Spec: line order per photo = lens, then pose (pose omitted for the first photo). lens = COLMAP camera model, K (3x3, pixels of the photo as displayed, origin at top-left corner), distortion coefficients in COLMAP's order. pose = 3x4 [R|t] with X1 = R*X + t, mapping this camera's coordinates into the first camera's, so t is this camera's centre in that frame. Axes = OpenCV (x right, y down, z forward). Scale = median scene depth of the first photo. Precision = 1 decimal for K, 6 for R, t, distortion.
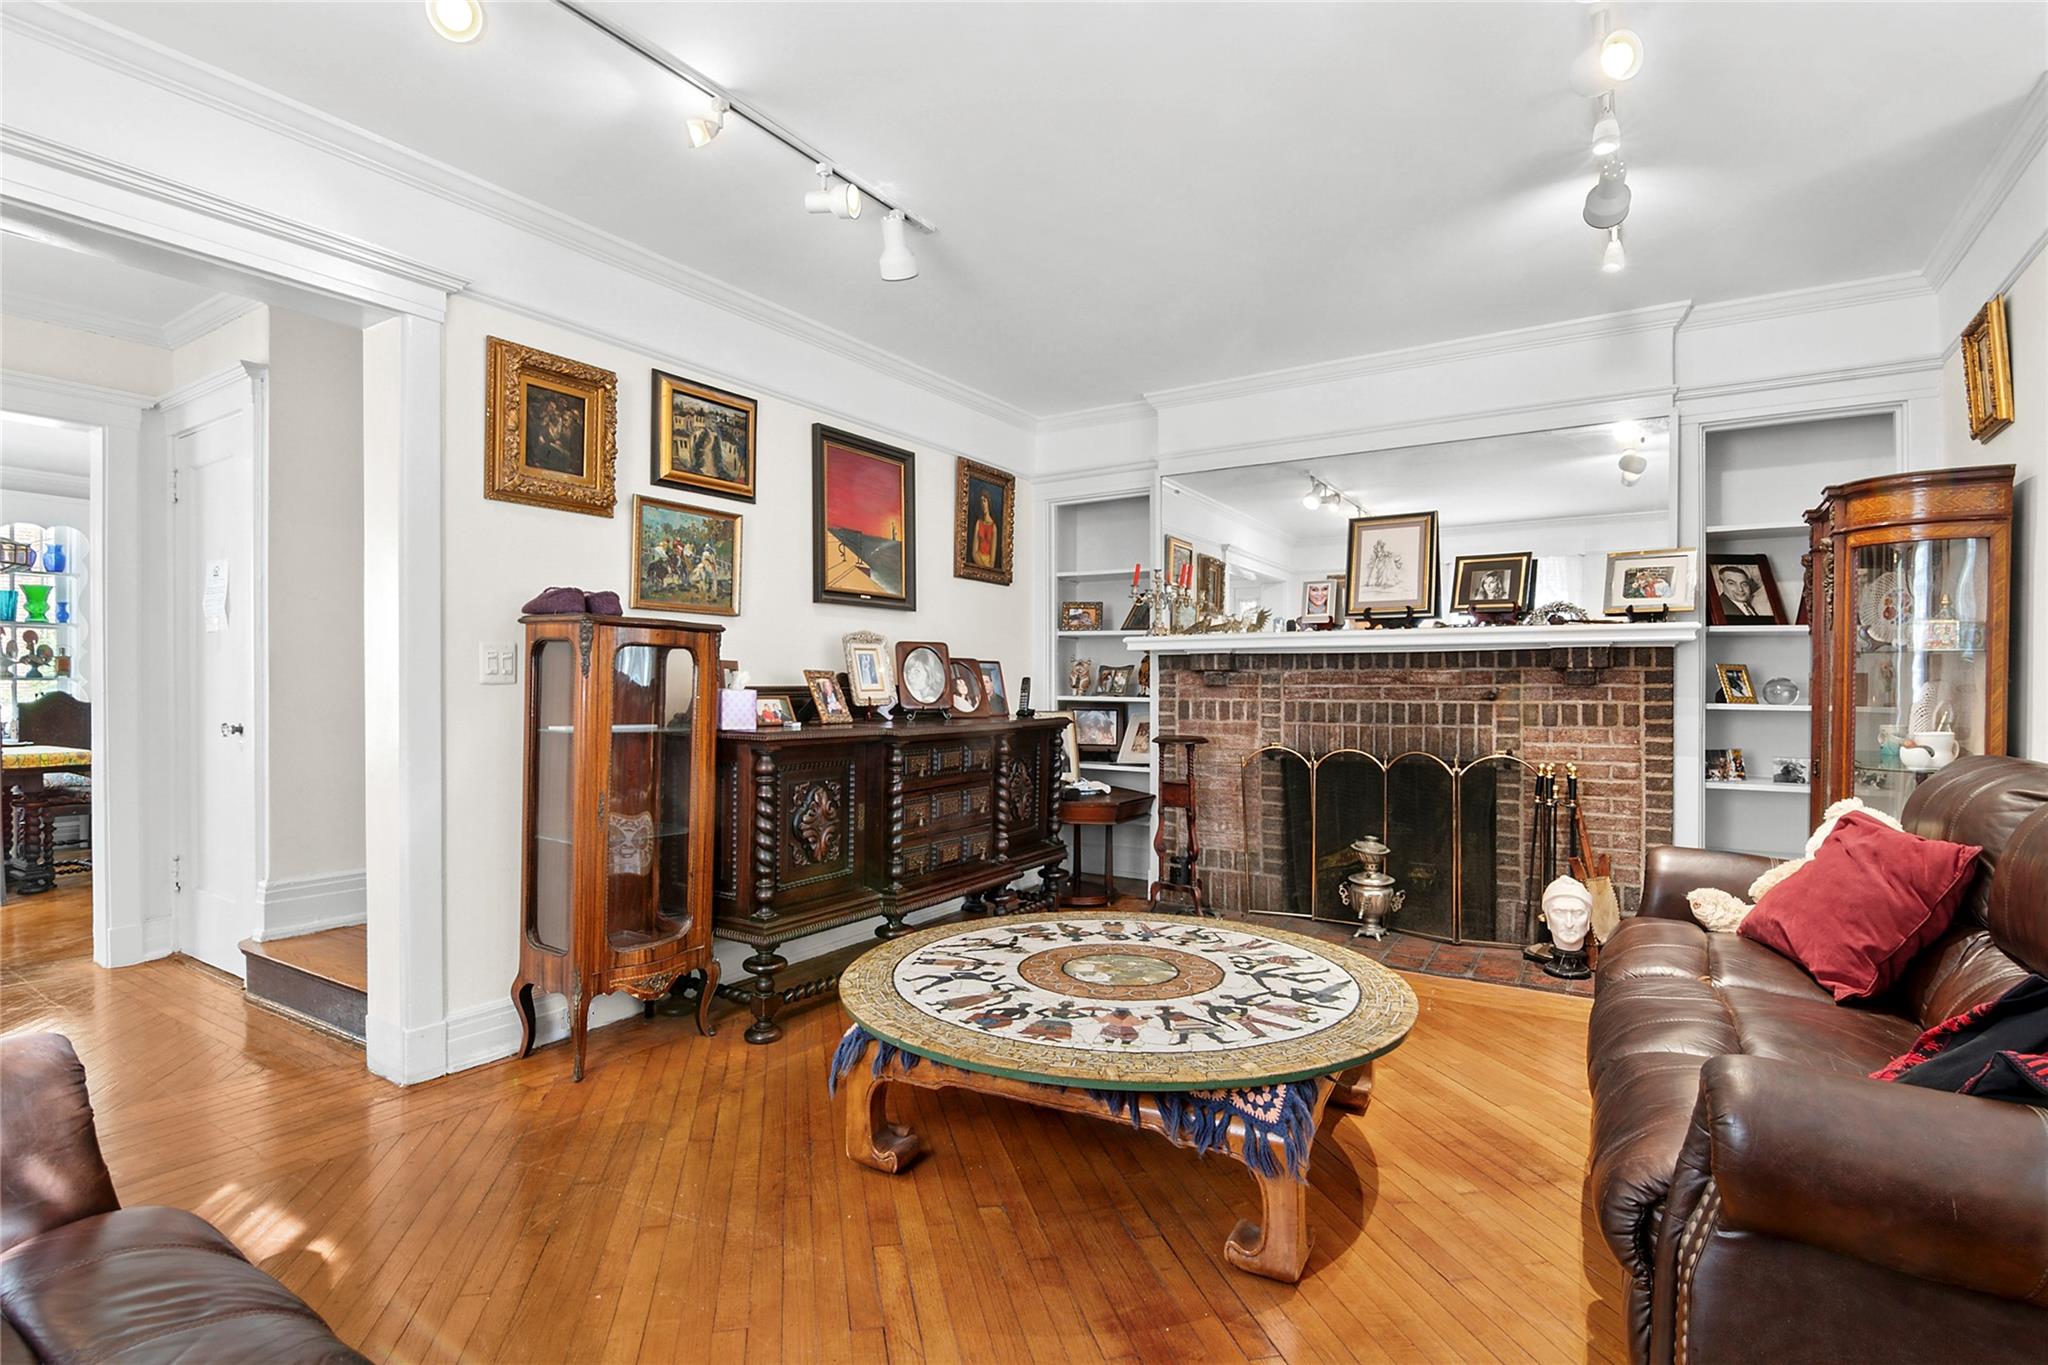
lens RADIAL K [[1011.1, 0, 1011.8], [0, 1011.1, 695.8], [0, 0, 1]] dist [-0.001612, -0.000522]
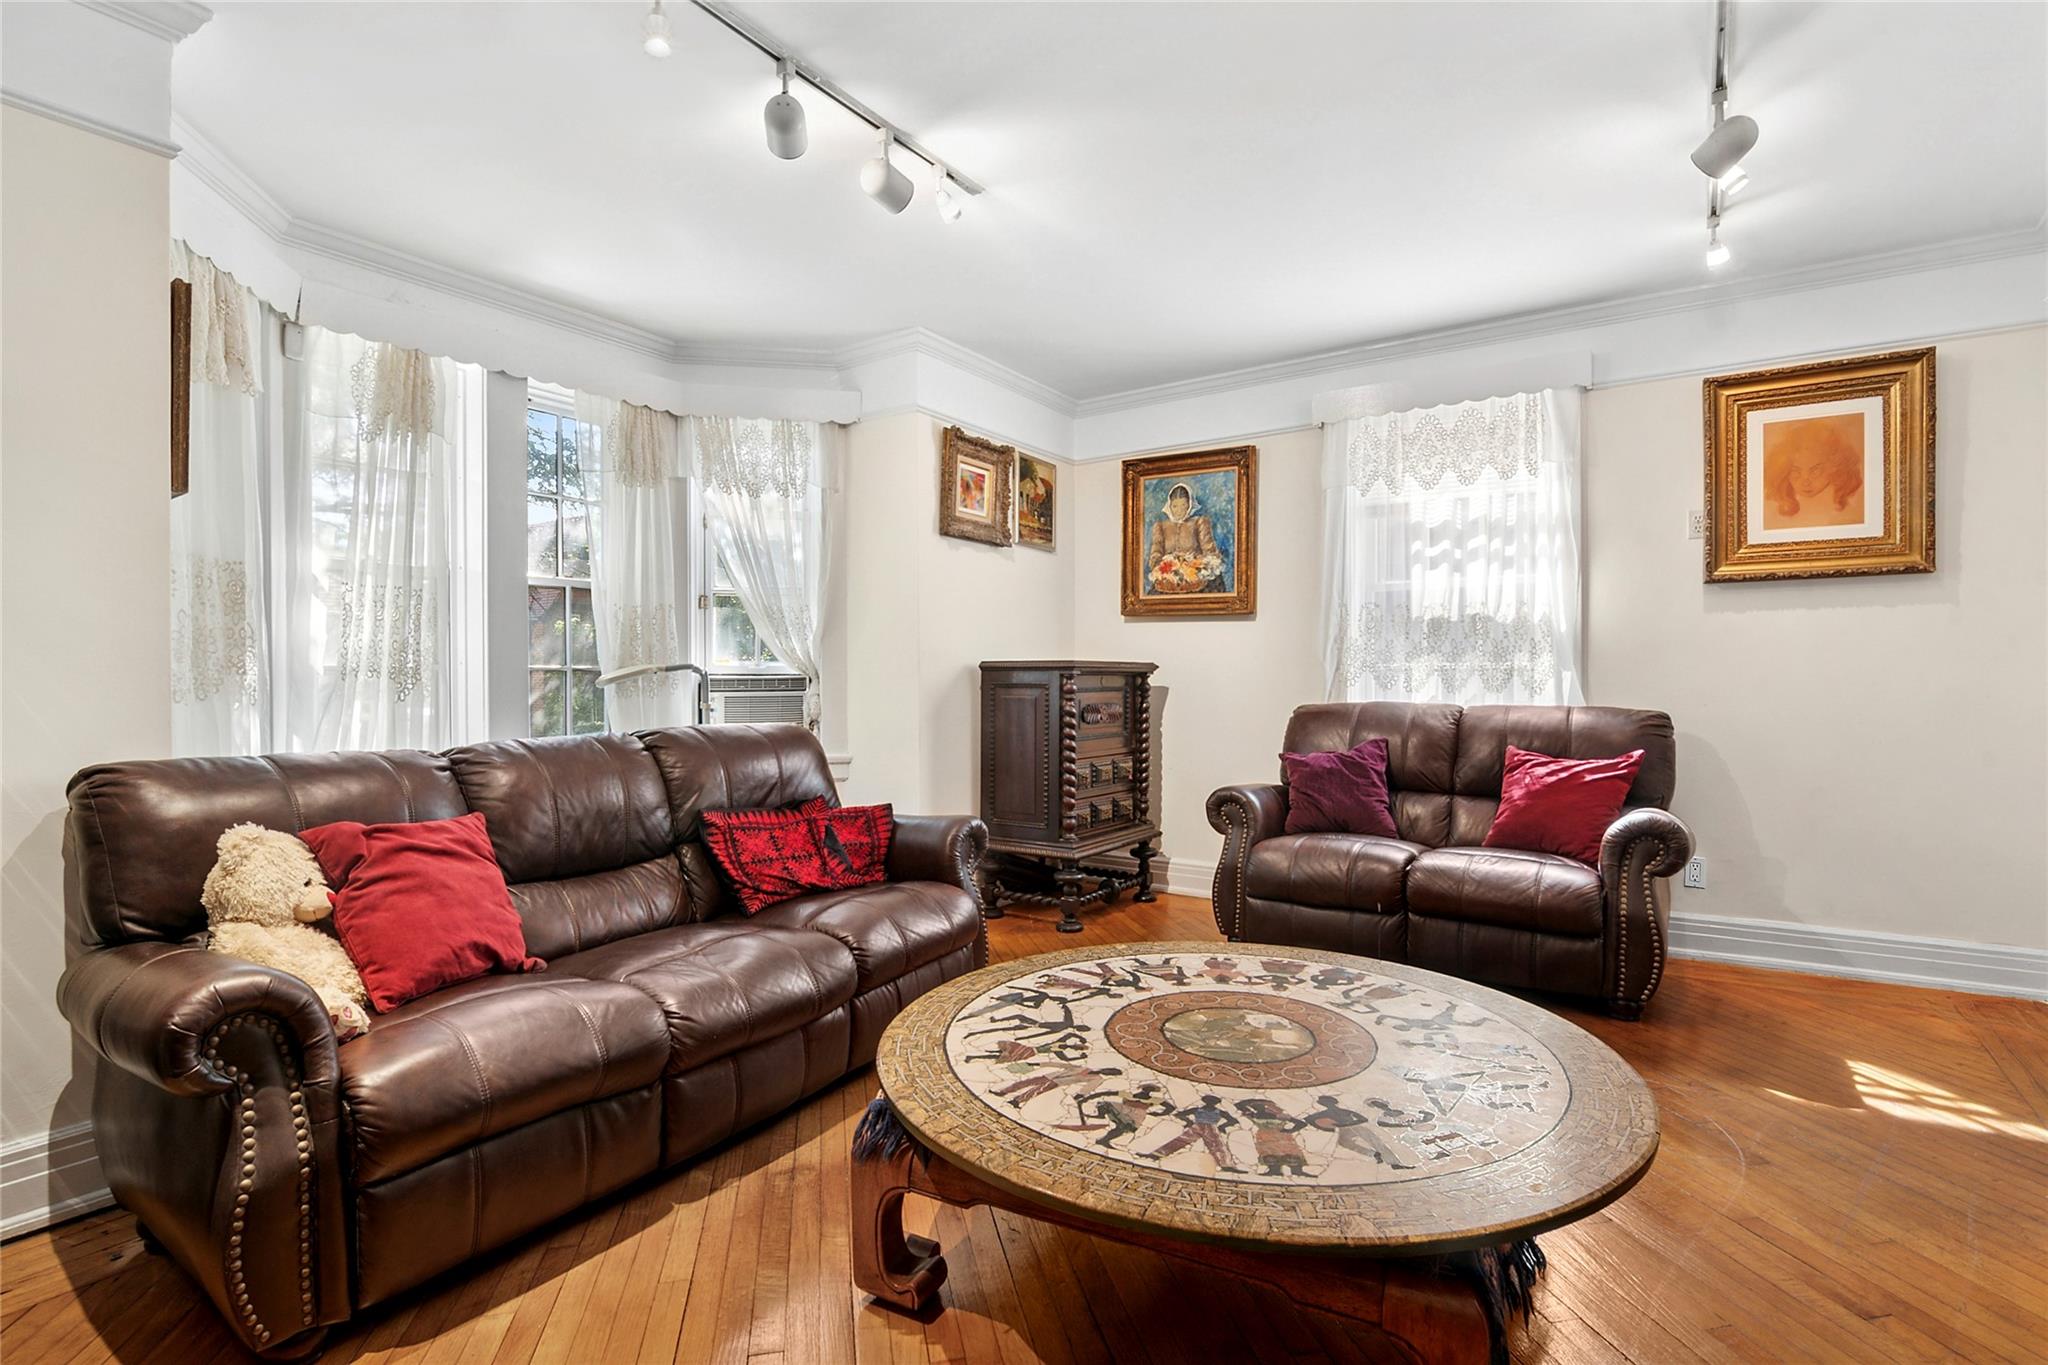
lens RADIAL K [[959.2, 0, 1024.0], [0, 959.2, 682.5], [0, 0, 1]] dist [-0.014365, -0.000047]
pose [[-0.999694, 0.004034, 0.024390, 0.224846], [0.004284, 0.999939, 0.010192, -0.005729], [-0.024347, 0.010293, -0.999651, 1.549710]]
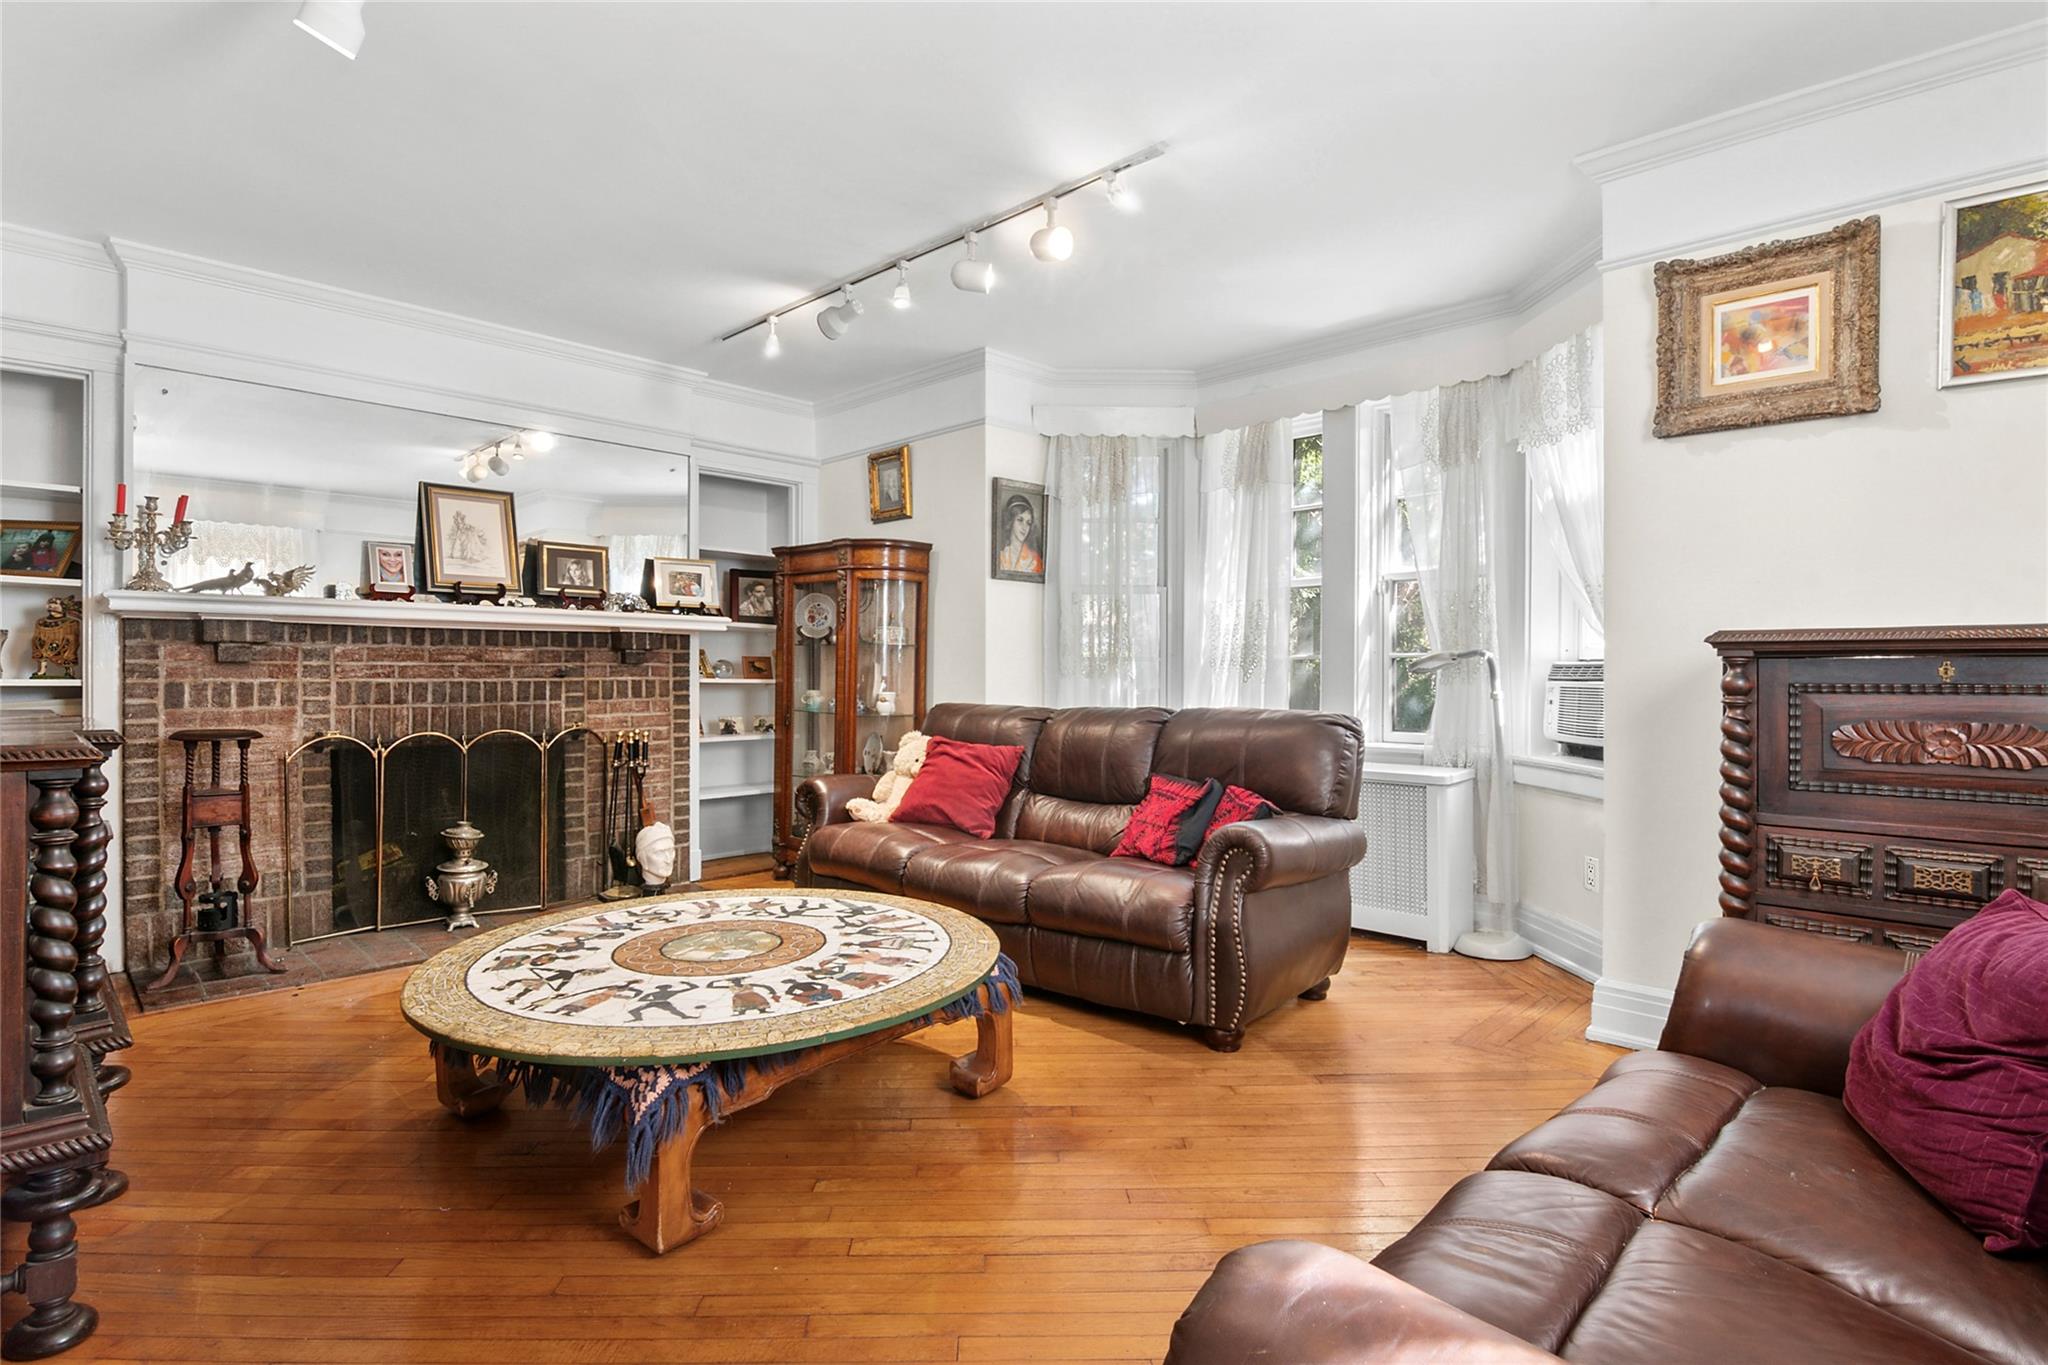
lens RADIAL K [[1000.0, 0, 1024.0], [0, 1000.0, 682.5], [0, 0, 1]] dist [-0.019738, -0.000738]
pose [[0.176029, -0.011523, 0.984317, -0.717165], [0.008457, 0.999912, 0.010194, 0.004454], [-0.984349, 0.006530, 0.176112, 0.476729]]
